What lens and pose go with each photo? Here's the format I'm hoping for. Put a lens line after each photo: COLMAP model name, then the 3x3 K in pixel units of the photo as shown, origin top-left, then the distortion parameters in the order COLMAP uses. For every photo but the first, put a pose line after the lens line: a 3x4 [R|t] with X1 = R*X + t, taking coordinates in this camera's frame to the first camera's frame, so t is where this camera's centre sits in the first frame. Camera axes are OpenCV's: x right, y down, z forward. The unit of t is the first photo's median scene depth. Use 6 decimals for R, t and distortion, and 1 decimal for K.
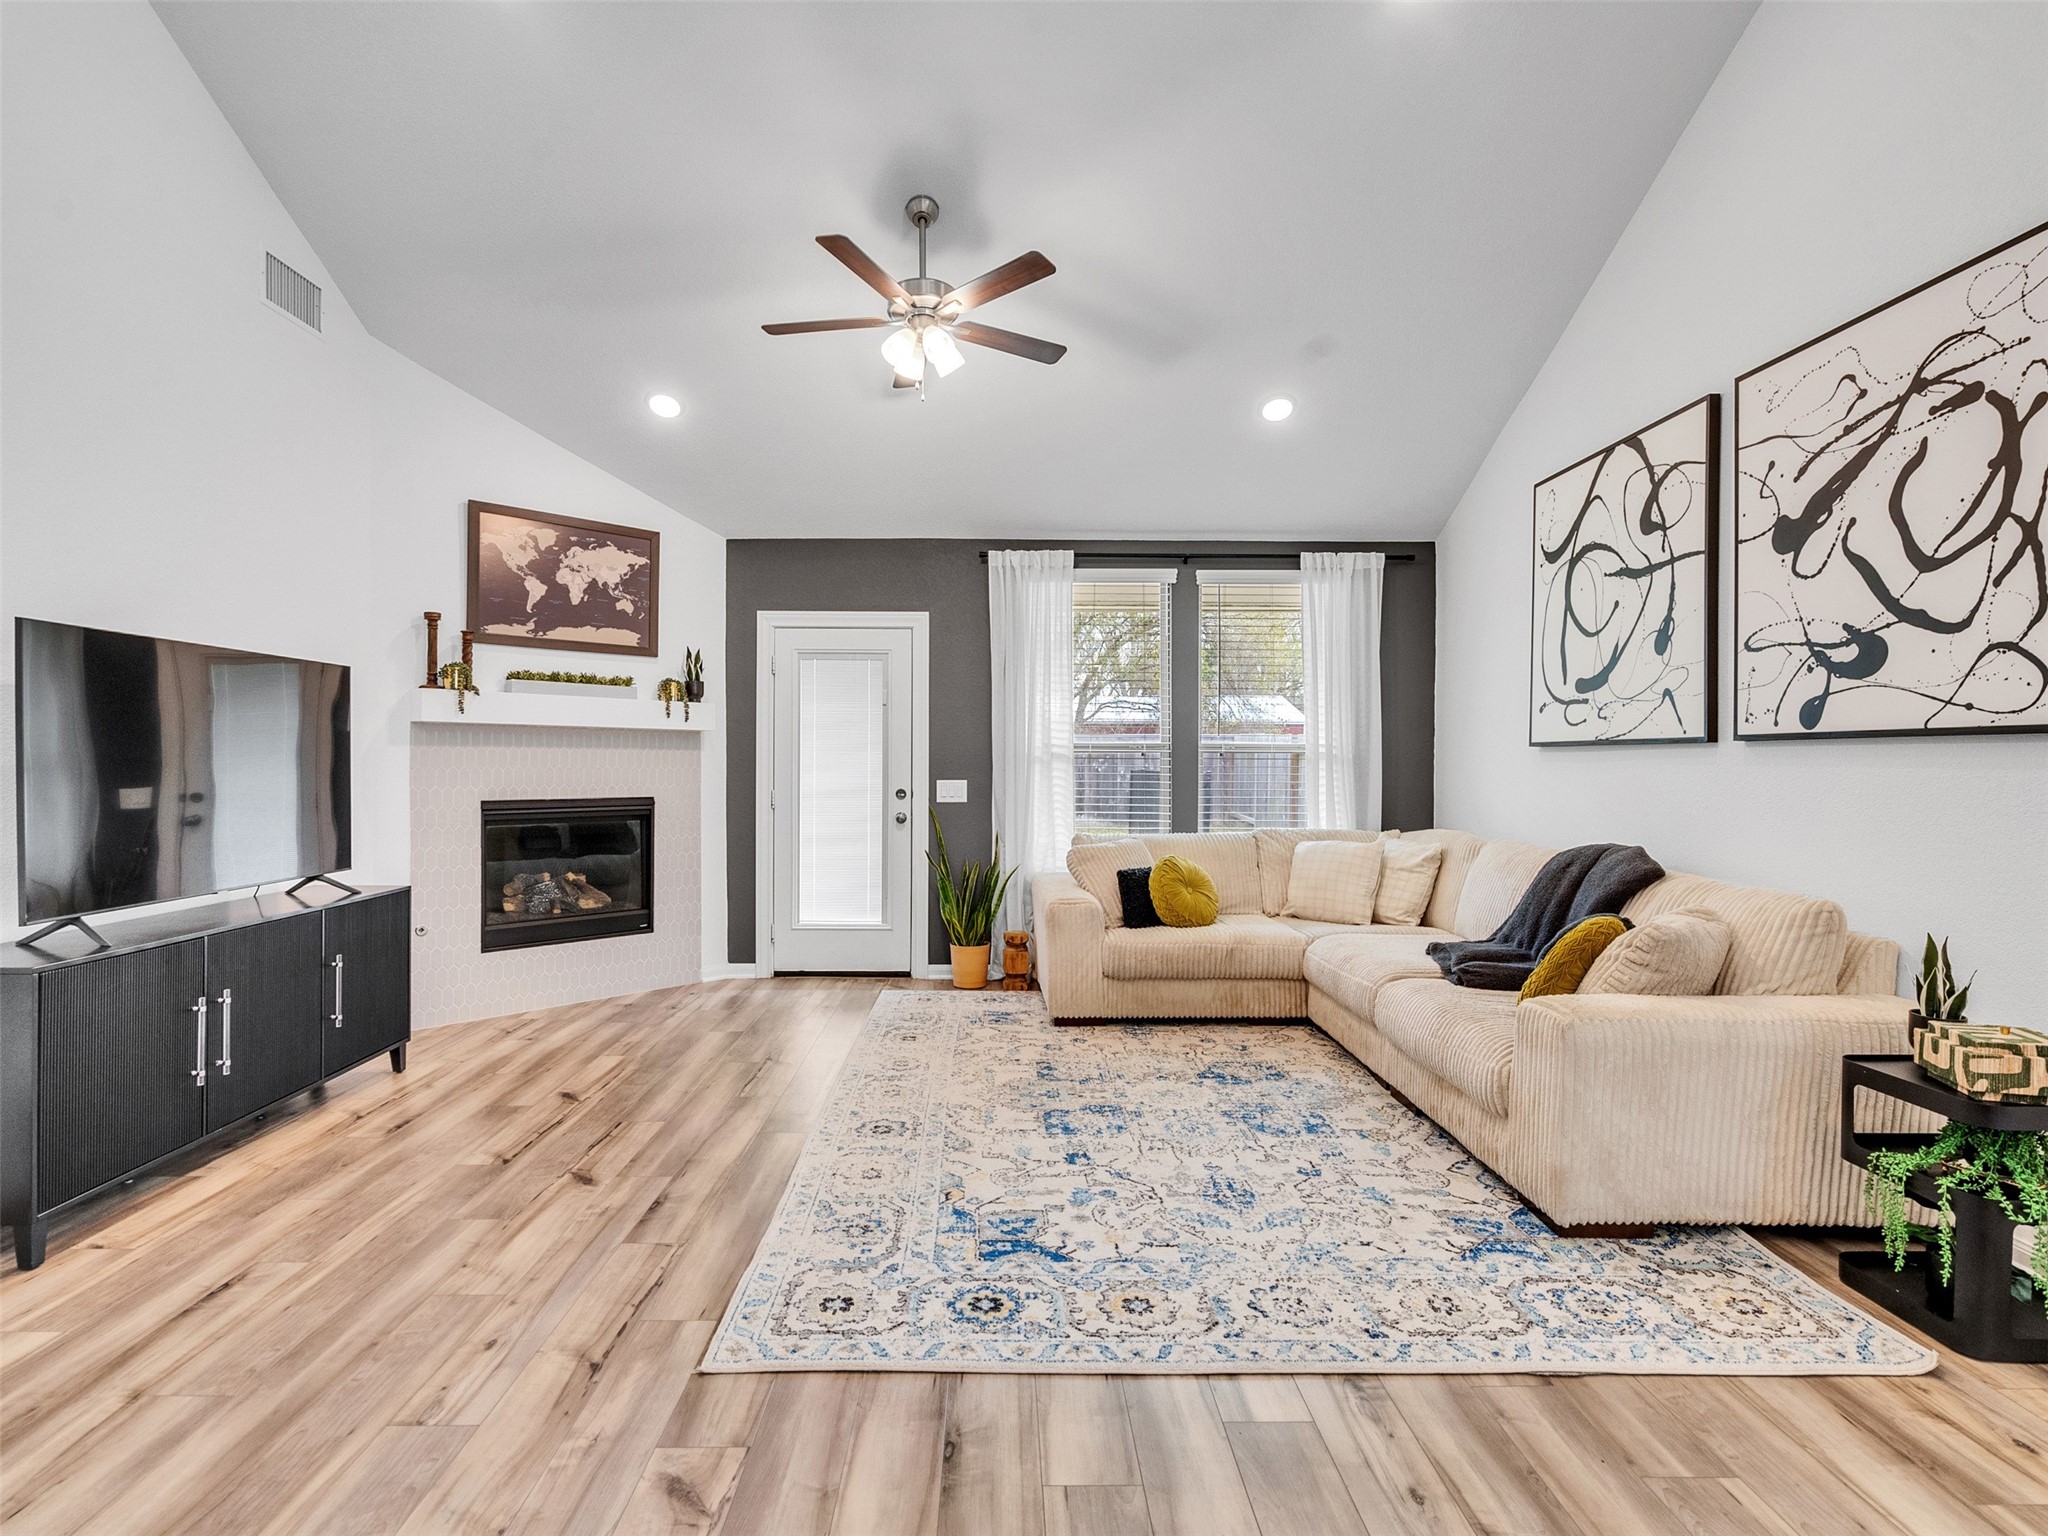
lens RADIAL K [[1044.2, 0, 1004.9], [0, 1044.2, 768.4], [0, 0, 1]] dist [-0.005077, 0.001774]
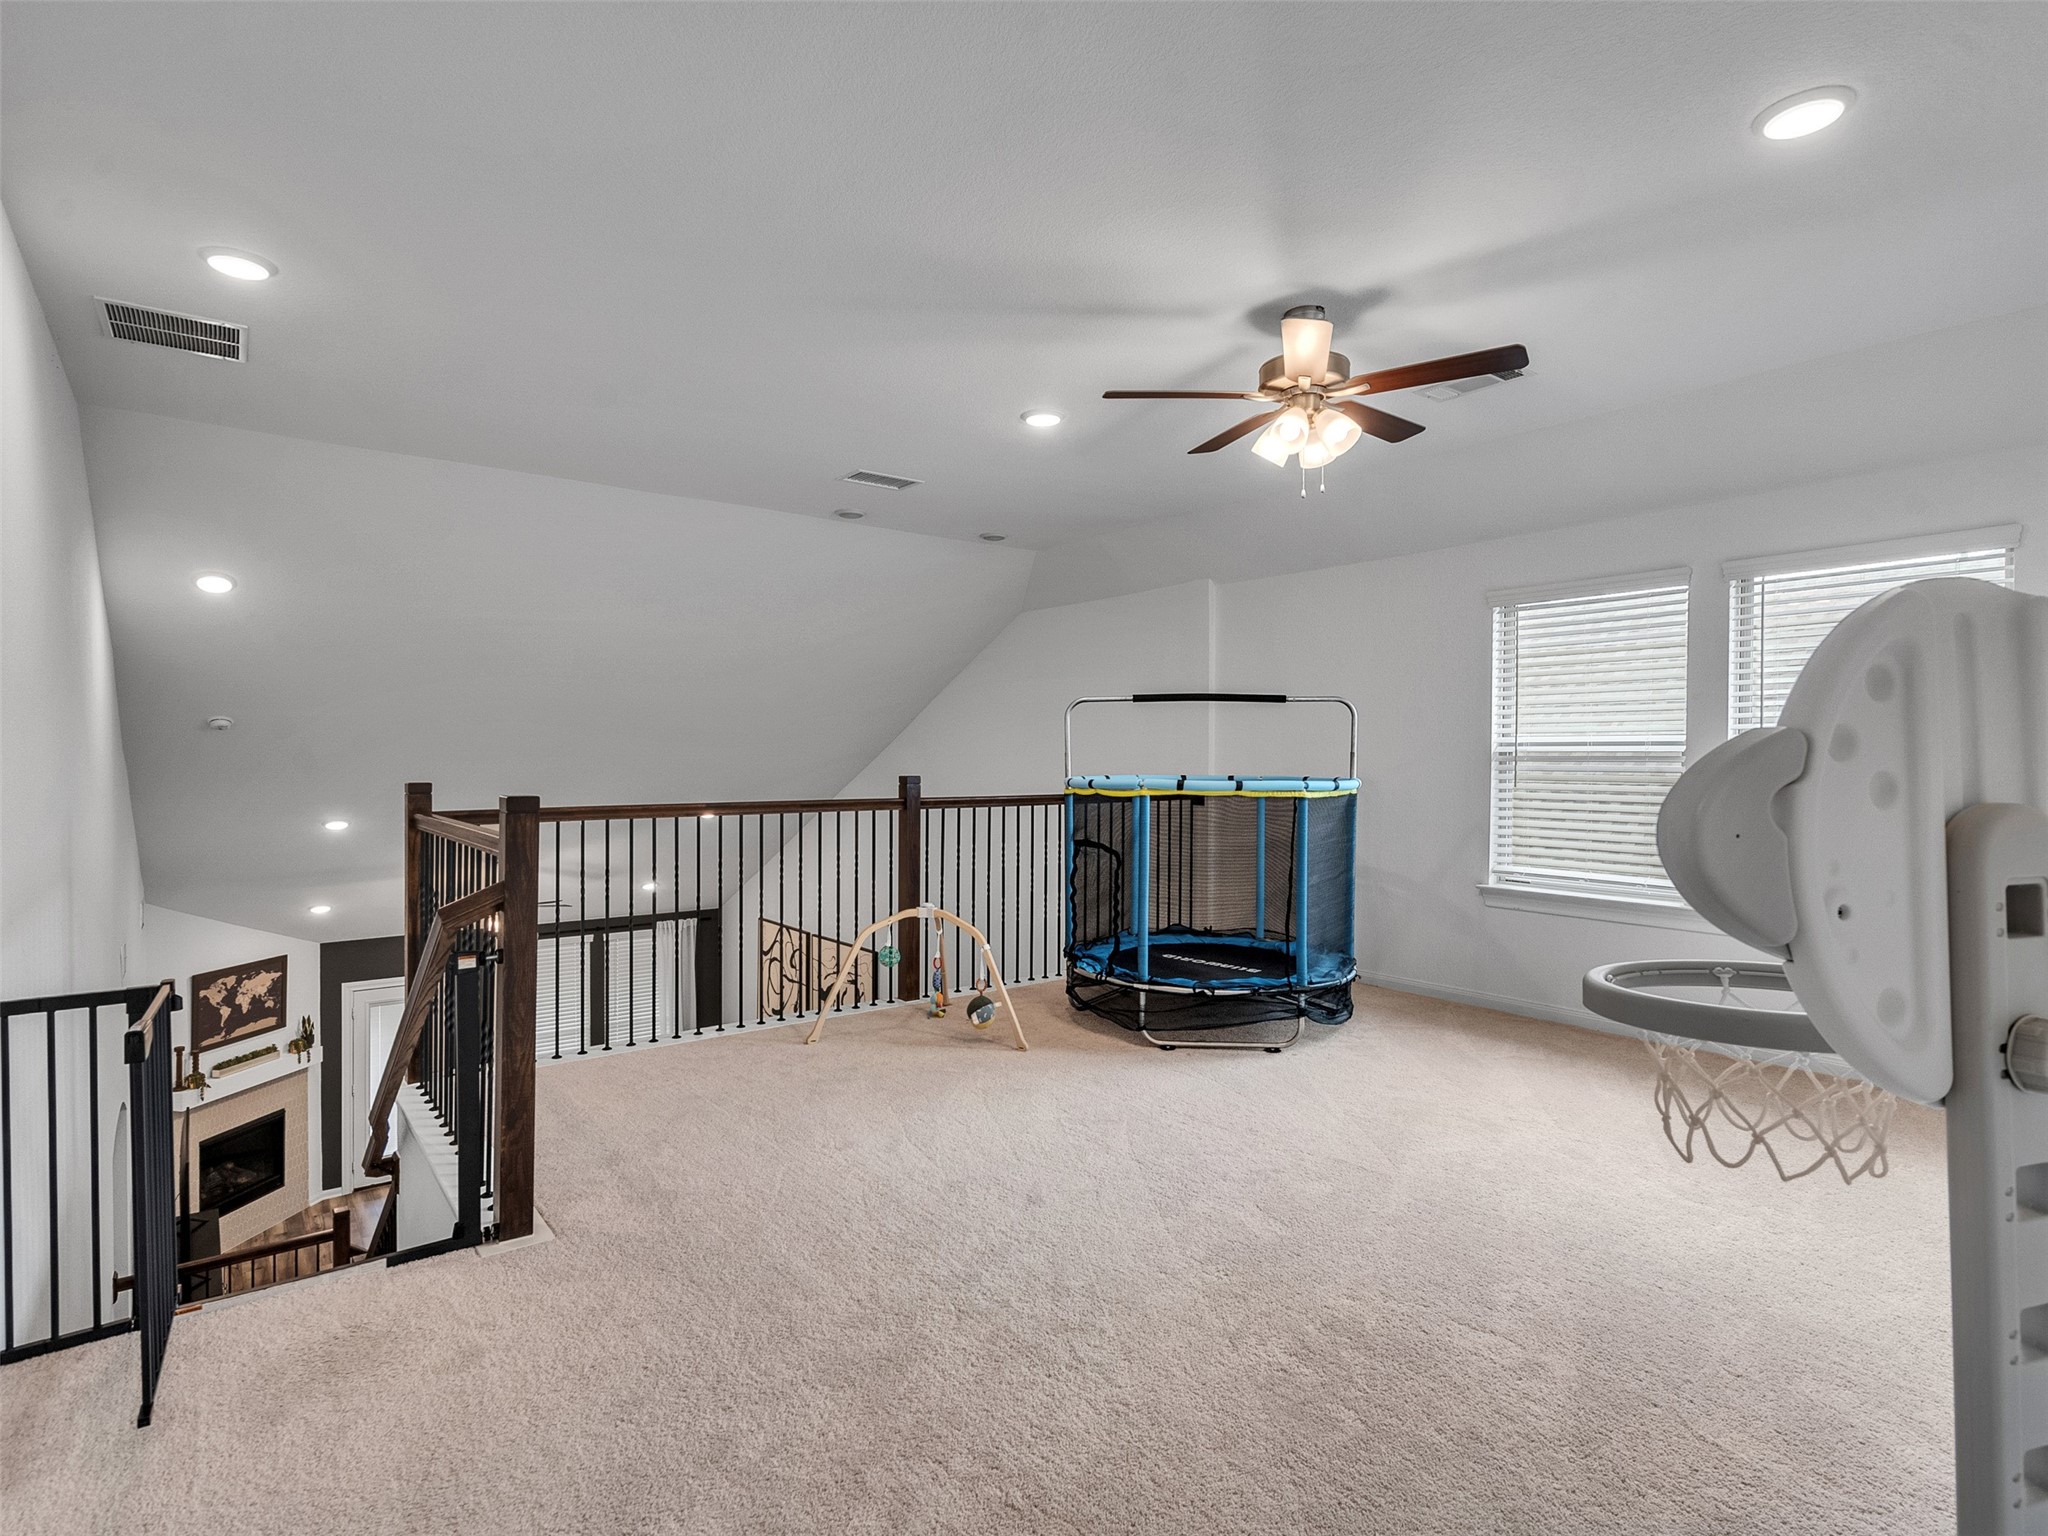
lens RADIAL K [[1044.2, 0, 1004.9], [0, 1044.2, 768.4], [0, 0, 1]] dist [-0.005077, 0.001774]
pose [[0.795360, -0.007190, 0.606094, -0.486558], [0.004270, 0.999971, 0.006260, -0.614259], [-0.606122, -0.002391, 0.795368, -1.246097]]
